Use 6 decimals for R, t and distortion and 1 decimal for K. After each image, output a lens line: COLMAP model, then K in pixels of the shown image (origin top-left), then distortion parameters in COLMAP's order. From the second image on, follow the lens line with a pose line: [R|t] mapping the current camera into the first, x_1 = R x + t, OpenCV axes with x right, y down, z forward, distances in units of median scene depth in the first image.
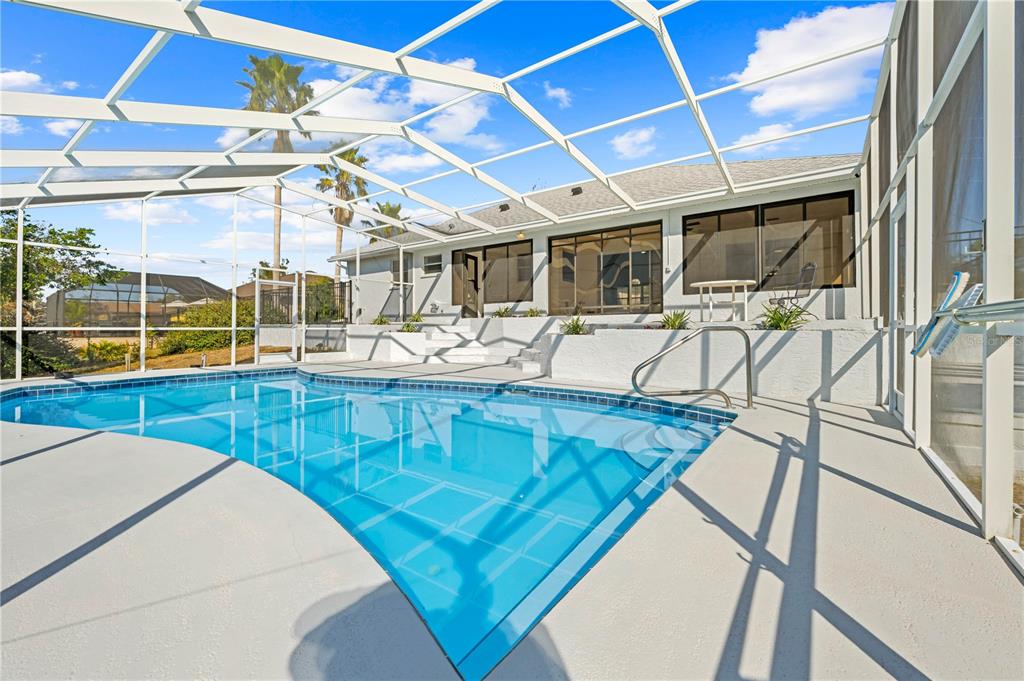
lens RADIAL K [[421.8, 0, 515.3], [0, 421.8, 327.0], [0, 0, 1]] dist [-0.000220, -0.000055]
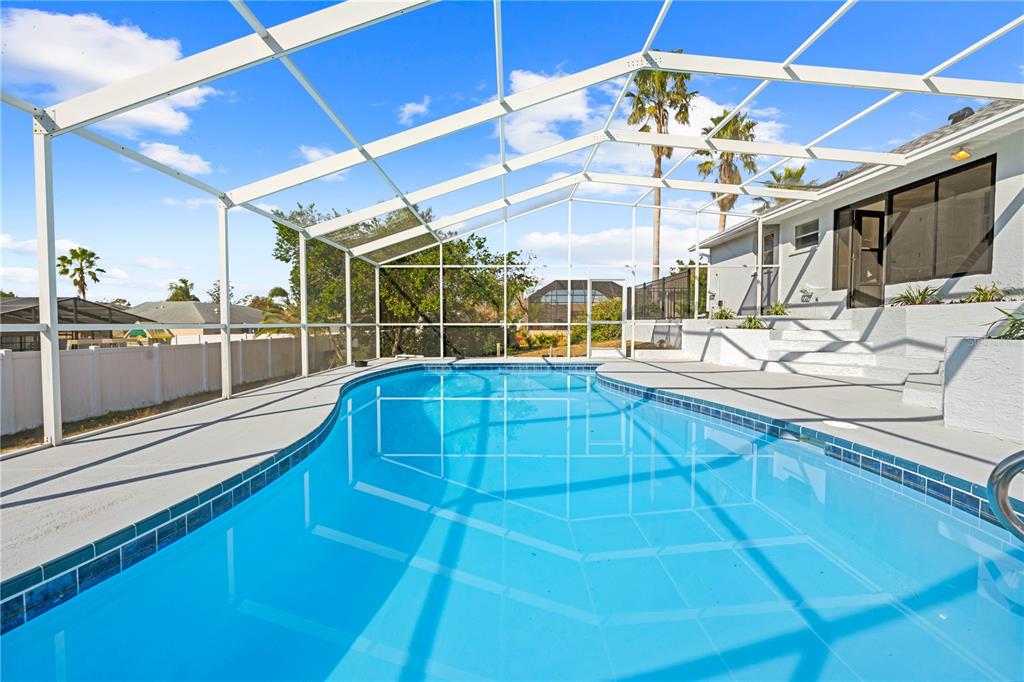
lens RADIAL K [[422.6, 0, 515.8], [0, 422.6, 339.7], [0, 0, 1]] dist [-0.001556, -0.000334]
pose [[0.589933, 0.030722, -0.806867, 0.118749], [0.003636, 0.999165, 0.040702, -0.000692], [0.807444, -0.026945, 0.589329, 0.196863]]
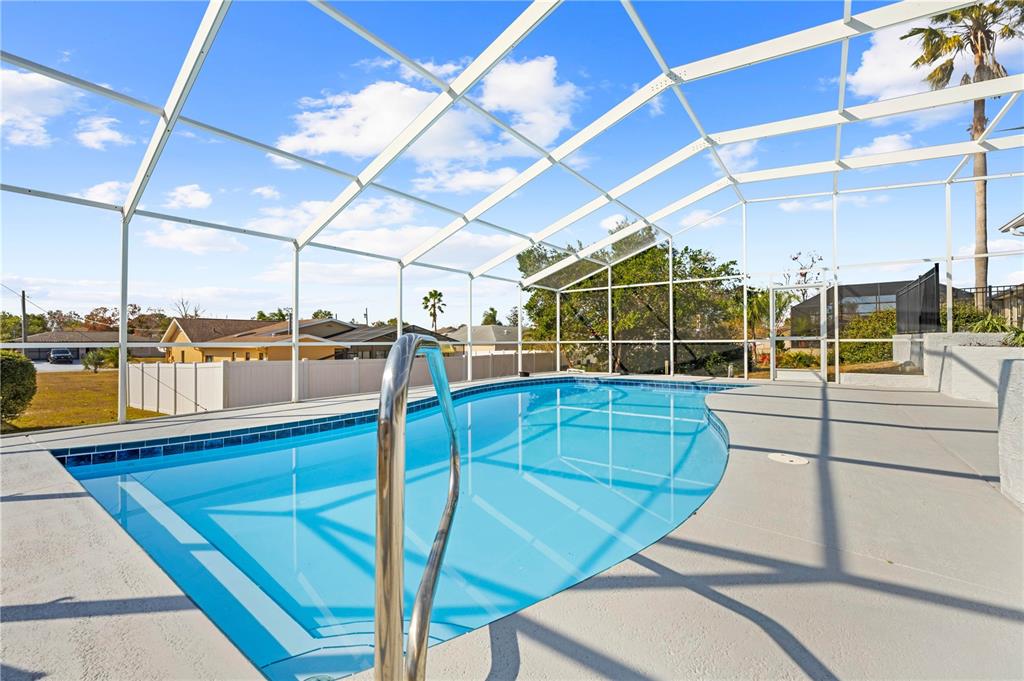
lens RADIAL K [[427.0, 0, 513.9], [0, 427.0, 344.4], [0, 0, 1]] dist [-0.000424, -0.000106]
pose [[-0.014754, 0.005346, -0.999877, 0.273047], [0.008962, 0.999946, 0.005214, 0.001707], [0.999851, -0.008884, -0.014801, 0.399923]]
